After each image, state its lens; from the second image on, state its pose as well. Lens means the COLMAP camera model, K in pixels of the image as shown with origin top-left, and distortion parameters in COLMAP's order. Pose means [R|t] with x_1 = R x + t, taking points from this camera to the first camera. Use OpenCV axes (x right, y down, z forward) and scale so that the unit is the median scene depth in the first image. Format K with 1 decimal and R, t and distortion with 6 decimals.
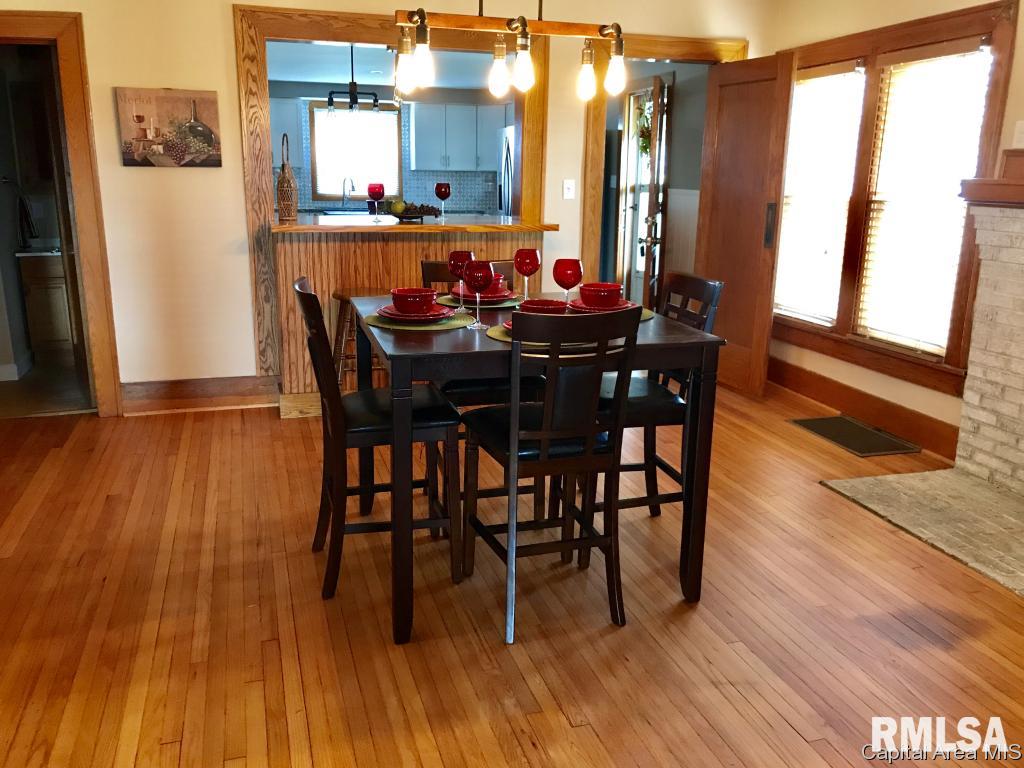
lens RADIAL K [[836.5, 0, 497.0], [0, 836.5, 385.1], [0, 0, 1]] dist [0.020319, -0.009656]
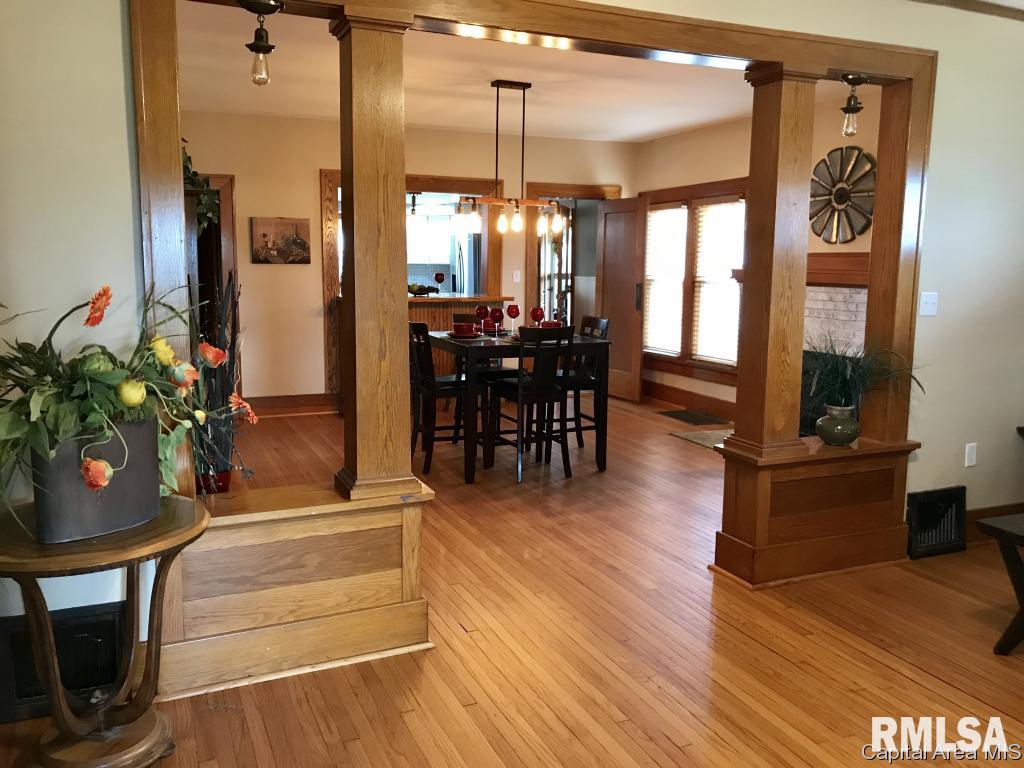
lens RADIAL K [[836.5, 0, 497.0], [0, 836.5, 385.1], [0, 0, 1]] dist [0.020319, -0.009656]
pose [[0.993212, -0.019980, 0.114586, -0.157200], [0.031818, 0.994231, -0.102429, 0.155455], [-0.111879, 0.105380, 0.988119, -0.632327]]
